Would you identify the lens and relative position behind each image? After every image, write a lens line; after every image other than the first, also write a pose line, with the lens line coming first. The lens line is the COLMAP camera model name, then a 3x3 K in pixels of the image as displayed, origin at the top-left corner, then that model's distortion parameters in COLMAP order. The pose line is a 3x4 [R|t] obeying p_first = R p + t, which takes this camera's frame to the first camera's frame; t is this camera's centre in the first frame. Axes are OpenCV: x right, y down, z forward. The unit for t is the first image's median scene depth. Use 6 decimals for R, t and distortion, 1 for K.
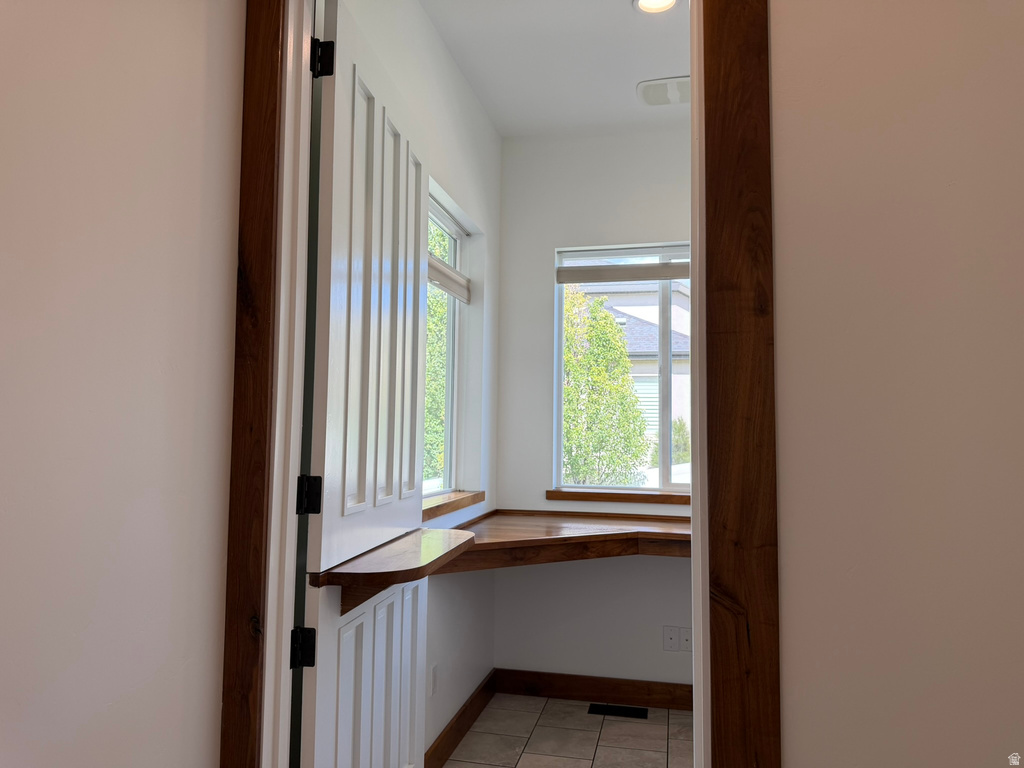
lens RADIAL K [[727.3, 0, 508.5], [0, 727.3, 382.5], [0, 0, 1]] dist [0.051514, -0.038001]
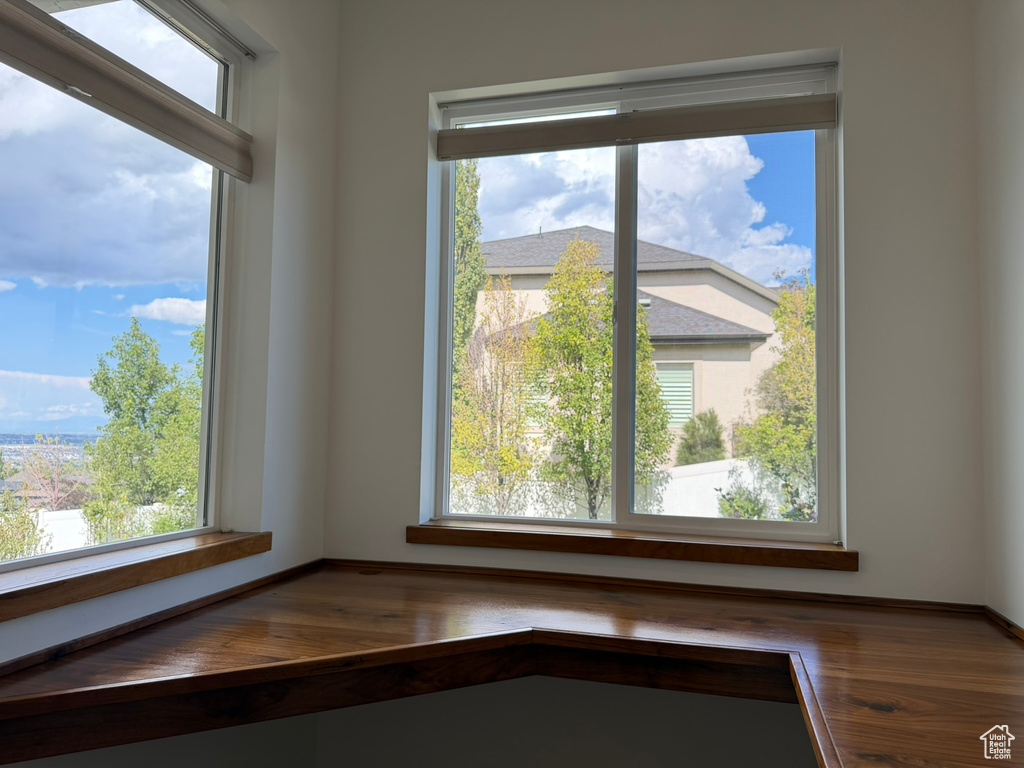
lens RADIAL K [[727.3, 0, 517.7], [0, 727.3, 384.2], [0, 0, 1]] dist [0.051514, -0.038001]
pose [[0.999243, 0.004570, -0.038636, 0.041269], [-0.004093, 0.999914, 0.012428, 0.008319], [0.038689, -0.012261, 0.999176, 0.116744]]
